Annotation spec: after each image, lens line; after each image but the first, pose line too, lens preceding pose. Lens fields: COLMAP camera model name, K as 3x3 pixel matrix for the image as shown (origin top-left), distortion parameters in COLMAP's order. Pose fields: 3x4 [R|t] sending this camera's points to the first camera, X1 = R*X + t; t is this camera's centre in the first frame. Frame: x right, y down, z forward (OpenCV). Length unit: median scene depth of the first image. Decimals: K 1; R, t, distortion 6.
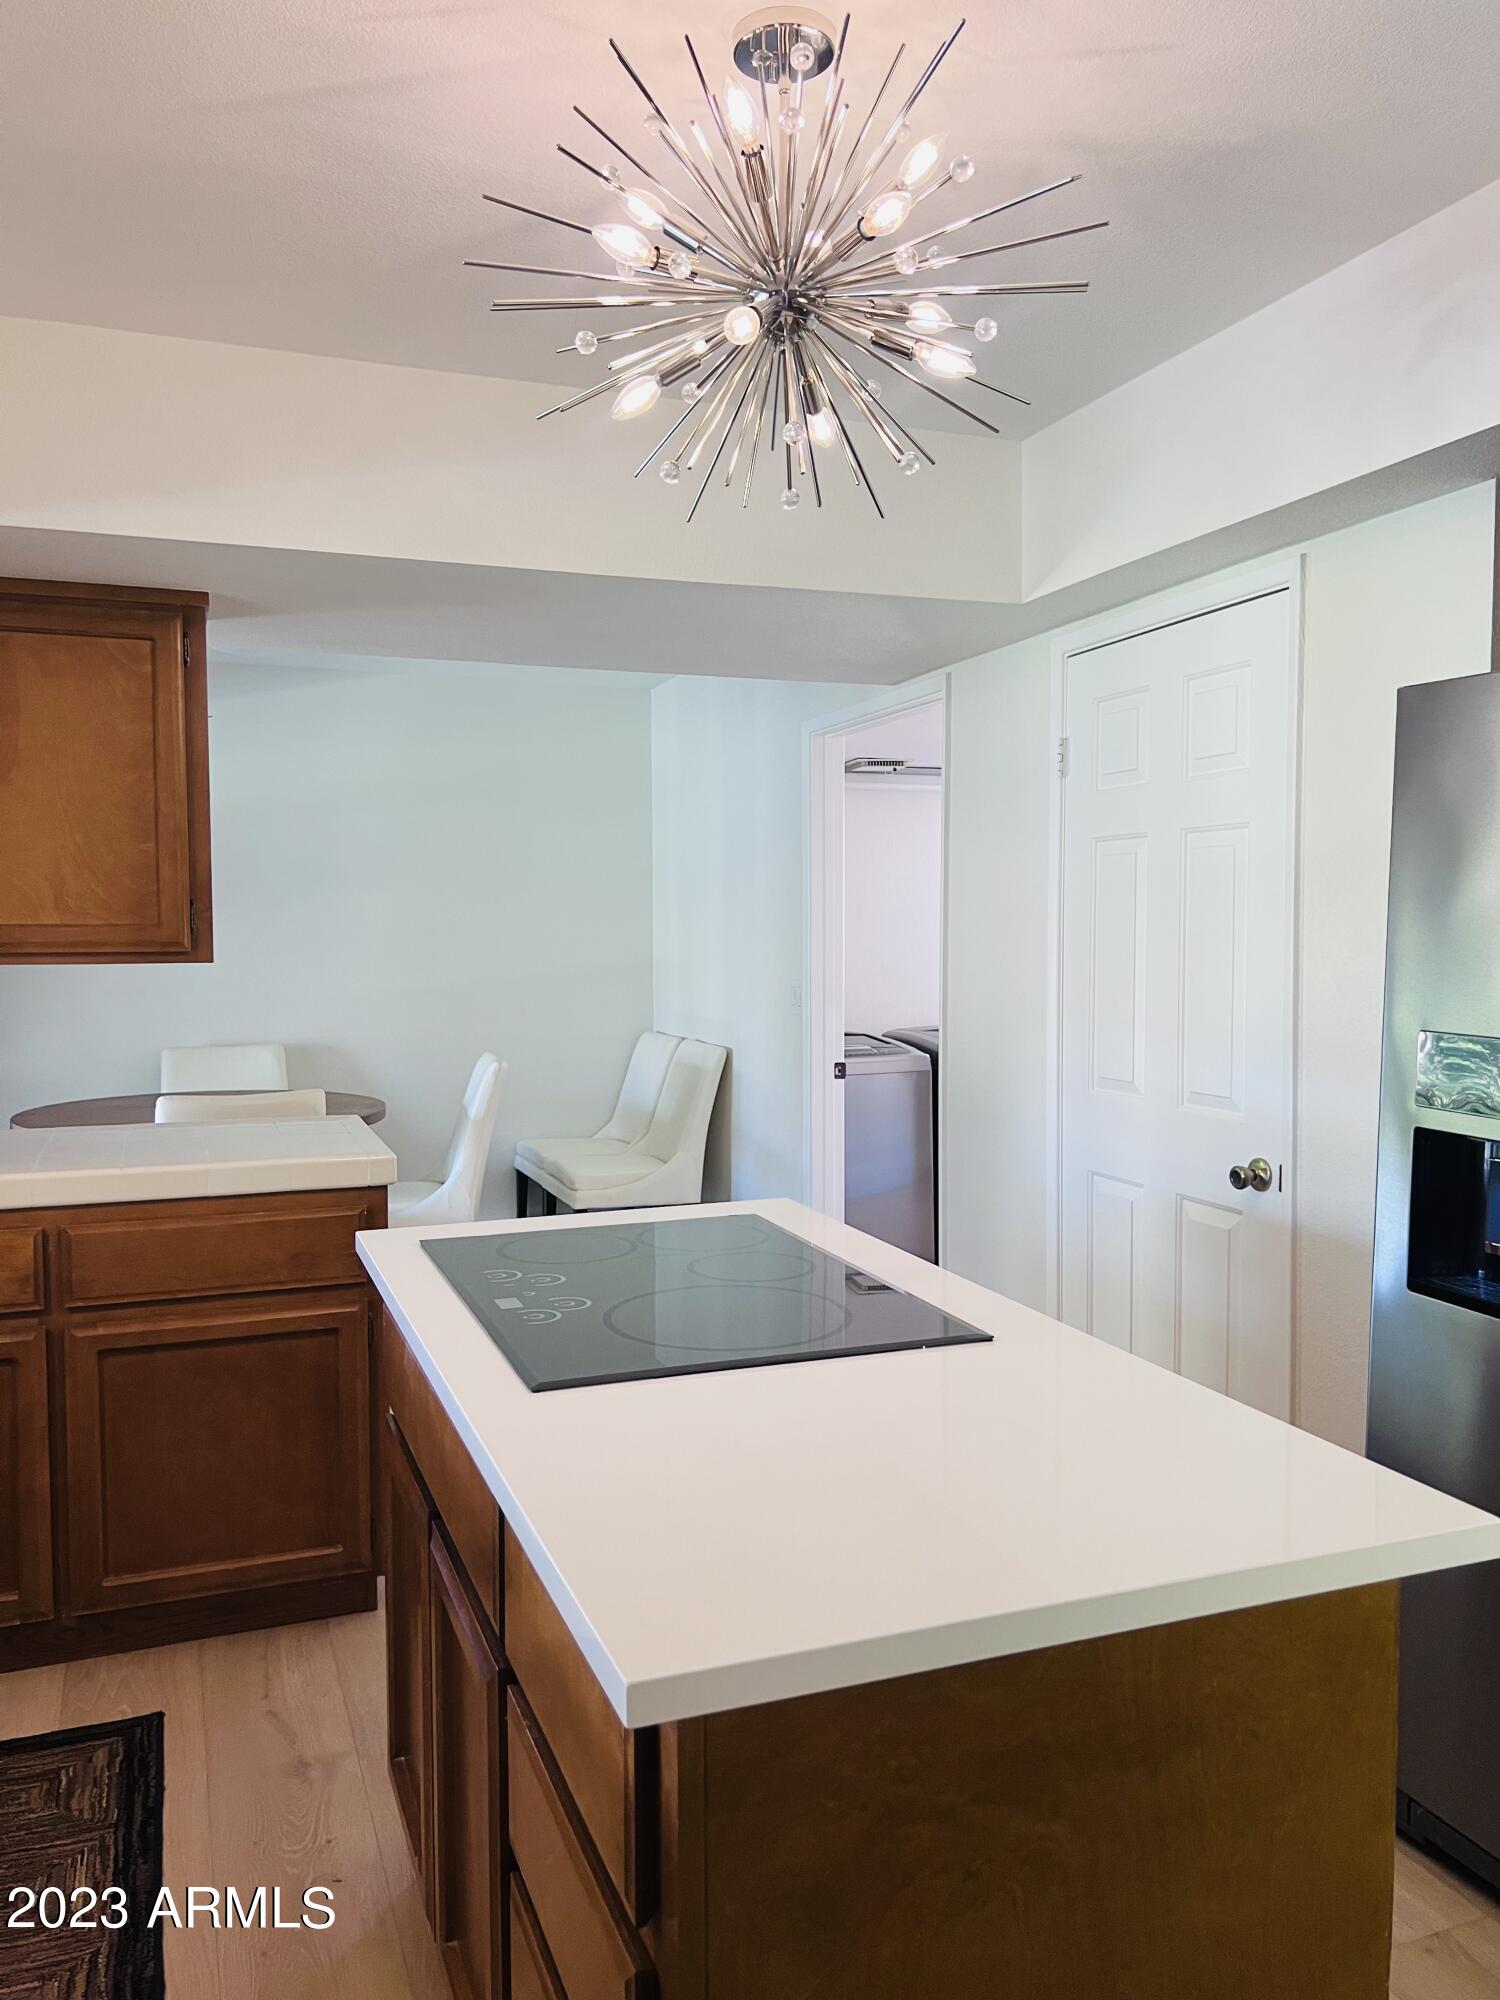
lens RADIAL K [[1509.5, 0, 744.0], [0, 1509.5, 1011.7], [0, 0, 1]] dist [0.051063, -0.062487]
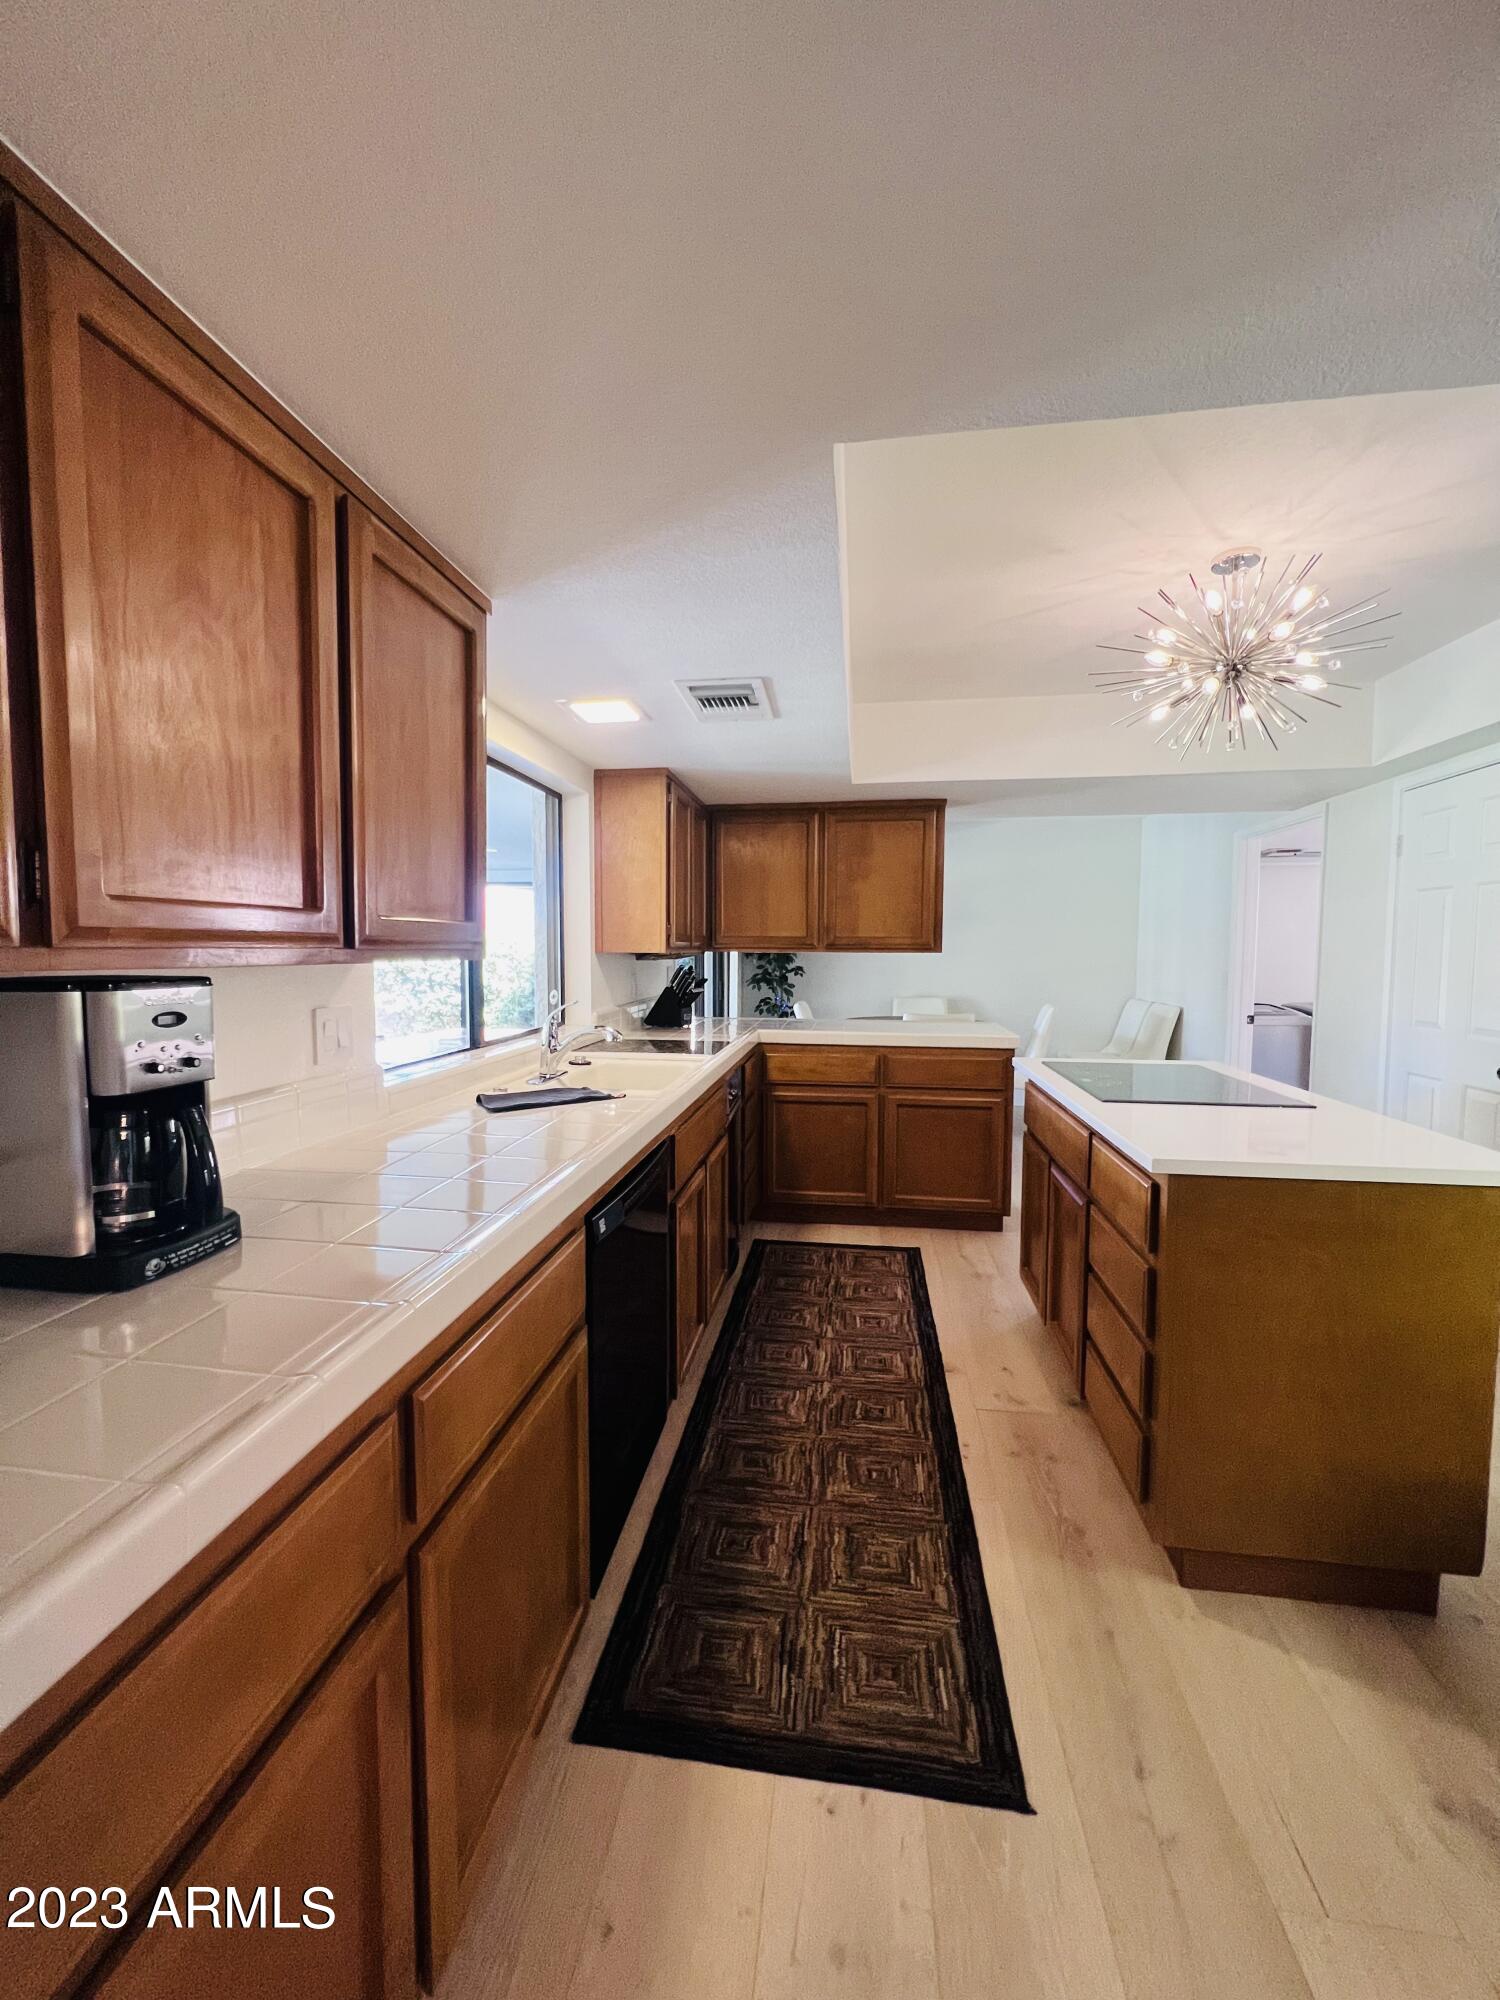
lens RADIAL K [[803.1, 0, 748.1], [0, 803.1, 1004.0], [0, 0, 1]] dist [0.000858, 0.000845]
pose [[0.877157, 0.038085, -0.478691, -0.008894], [-0.033405, 0.999275, 0.018290, 0.039508], [0.479041, -0.000052, 0.877793, -0.288121]]
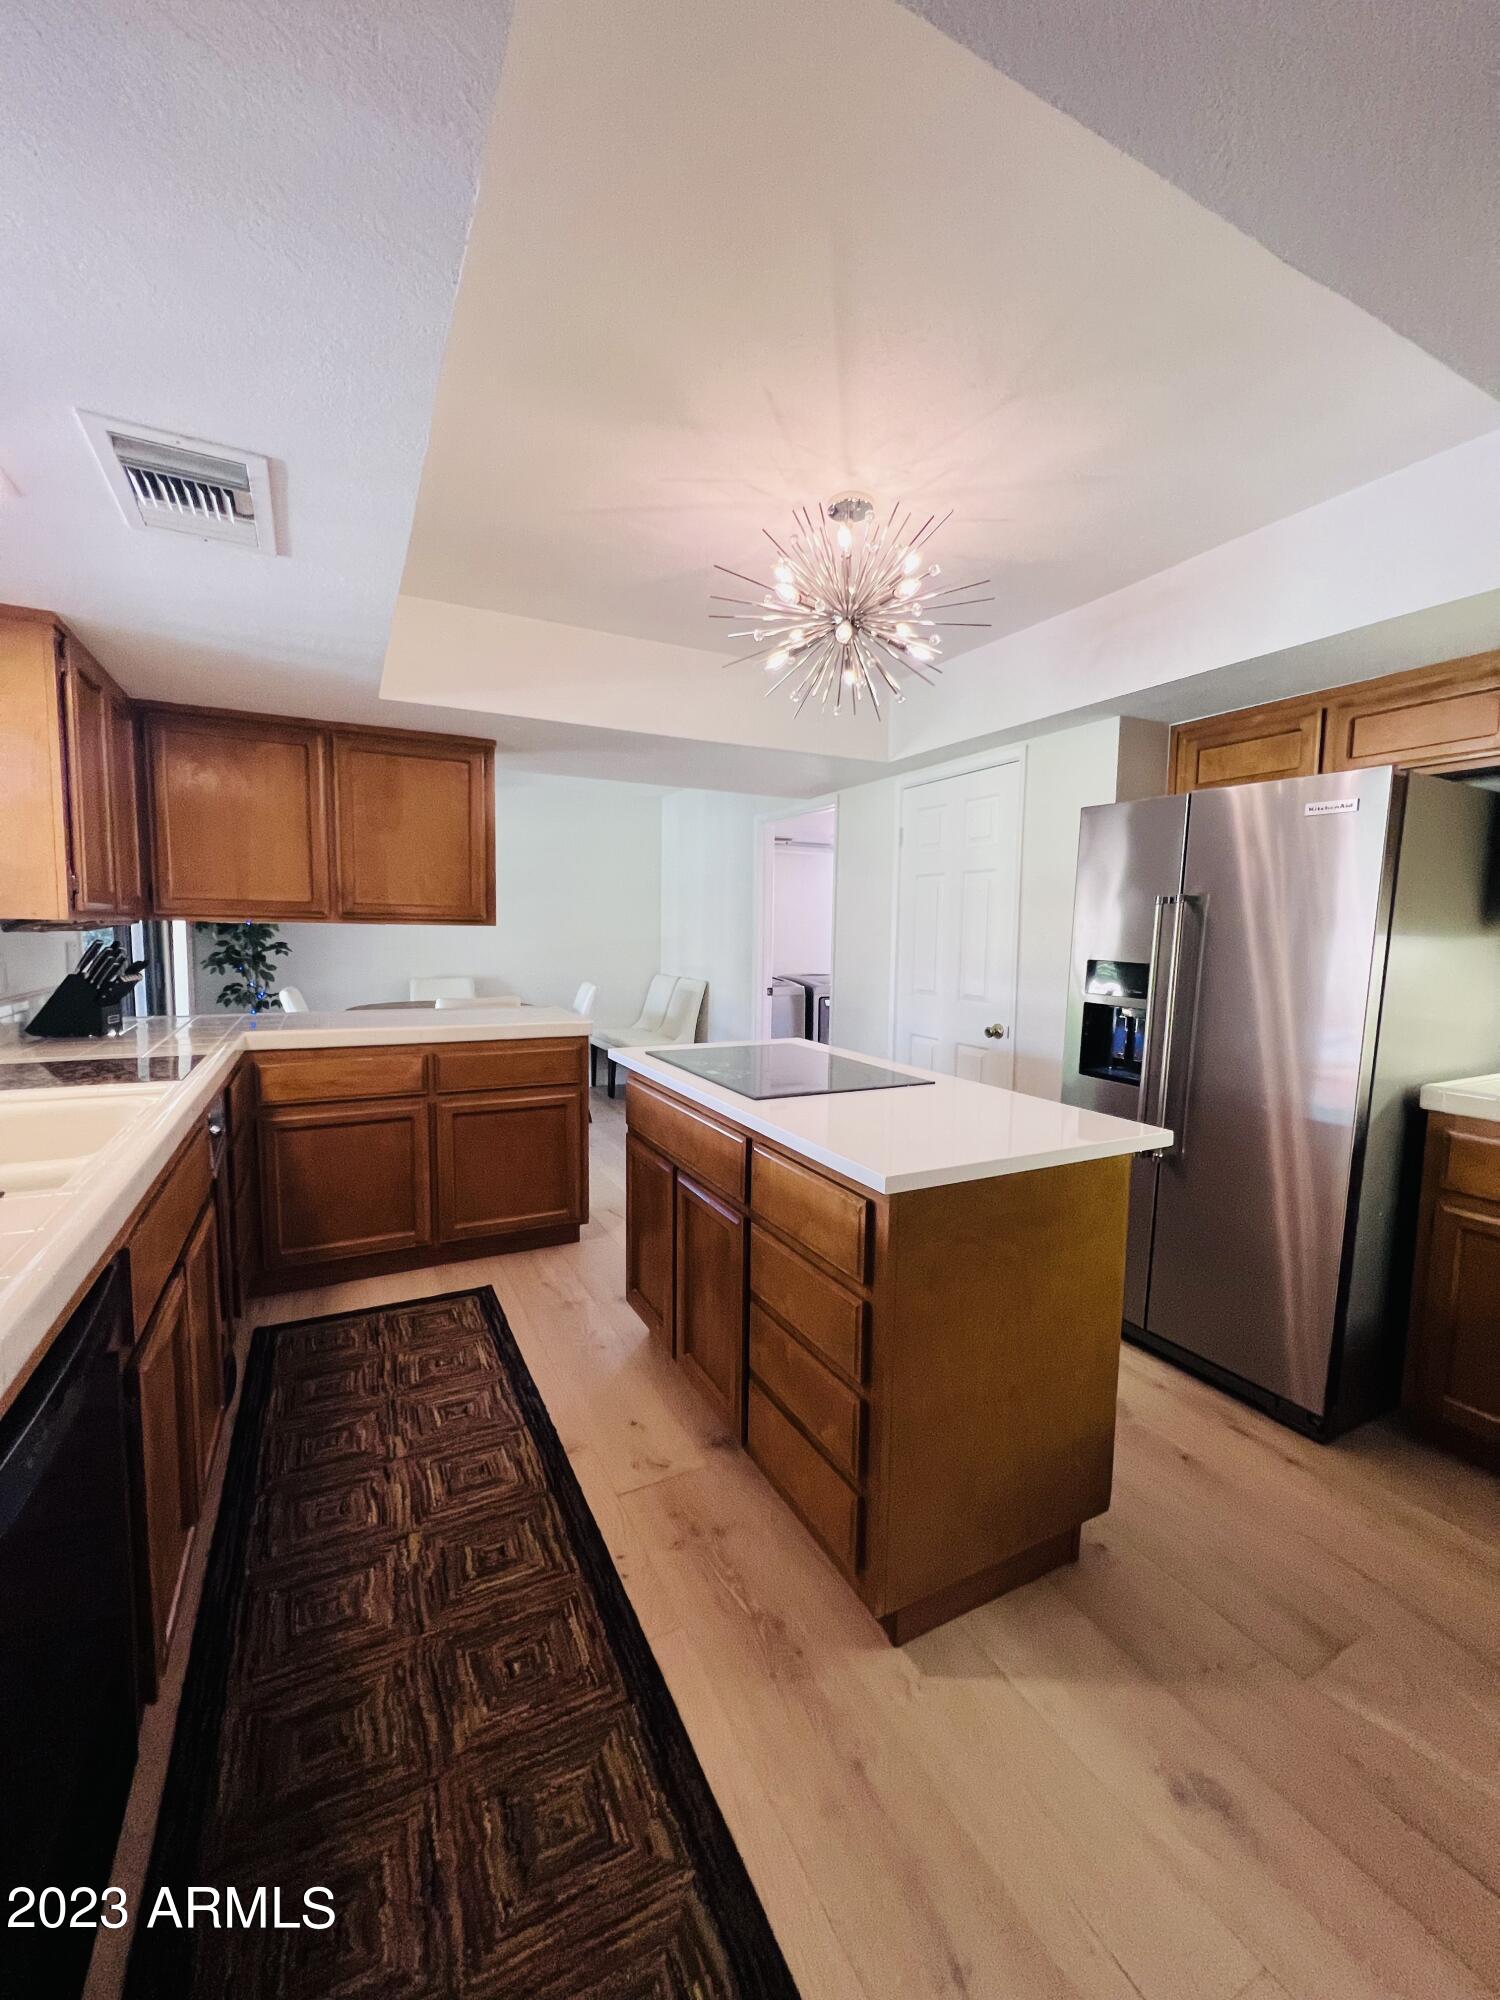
lens RADIAL K [[803.1, 0, 748.1], [0, 803.1, 1004.0], [0, 0, 1]] dist [0.000858, 0.000845]
pose [[0.993425, 0.007189, 0.114257, -0.154373], [-0.011112, 0.999369, 0.033738, 0.034719], [-0.113942, -0.034786, 0.992878, -0.106292]]
